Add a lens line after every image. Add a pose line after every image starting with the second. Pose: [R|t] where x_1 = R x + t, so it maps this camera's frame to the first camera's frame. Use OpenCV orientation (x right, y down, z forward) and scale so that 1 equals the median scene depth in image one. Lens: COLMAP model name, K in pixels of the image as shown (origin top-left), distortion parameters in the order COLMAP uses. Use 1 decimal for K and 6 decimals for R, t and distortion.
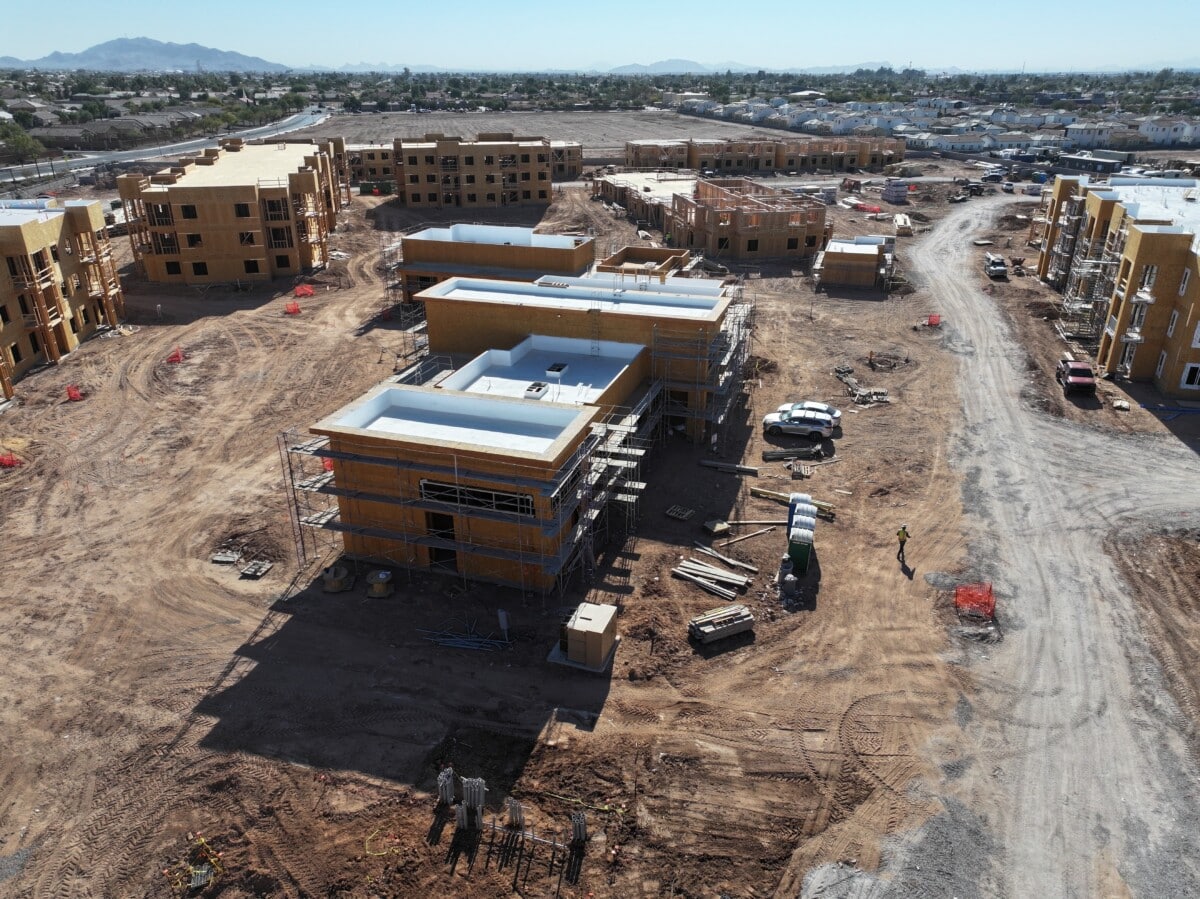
lens RADIAL K [[841.3, 0, 600.0], [0, 841.3, 449.5], [0, 0, 1]] dist [0.007285, 0.008718]
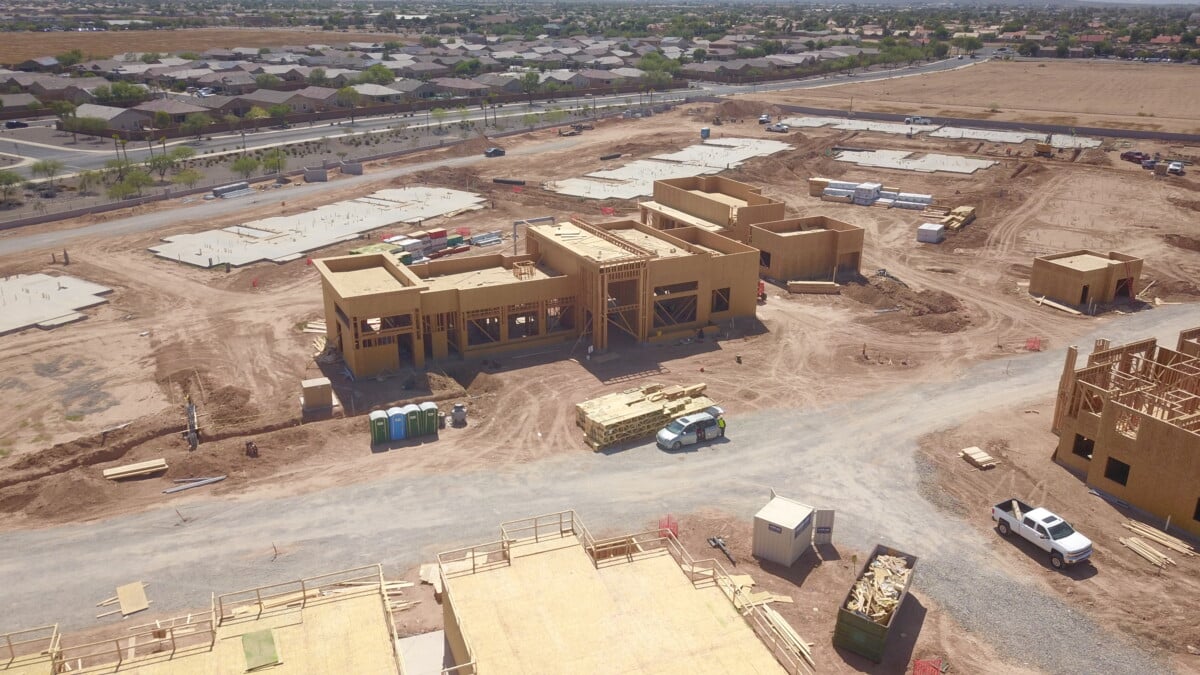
lens RADIAL K [[913.3, 0, 606.4], [0, 913.3, 338.3], [0, 0, 1]] dist [0.006712, 0.002399]
pose [[0.712959, 0.249722, -0.655232, 0.094802], [-0.294425, 0.954685, 0.043485, -0.008828], [0.636399, 0.161914, 0.754175, -0.005489]]
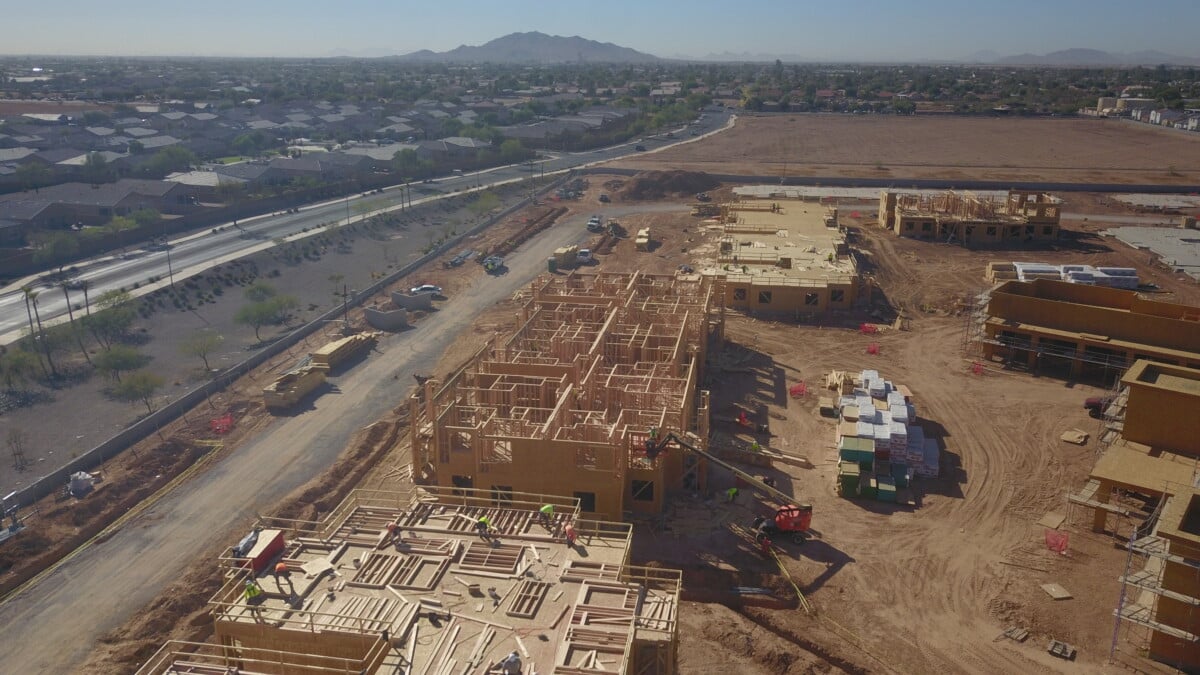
lens RADIAL K [[913.3, 0, 606.4], [0, 913.3, 338.3], [0, 0, 1]] dist [0.006712, 0.002399]
pose [[0.930493, 0.111845, -0.348817, -0.039266], [-0.154954, 0.983034, -0.098150, -0.002712], [0.331921, 0.145378, 0.932037, -0.021959]]
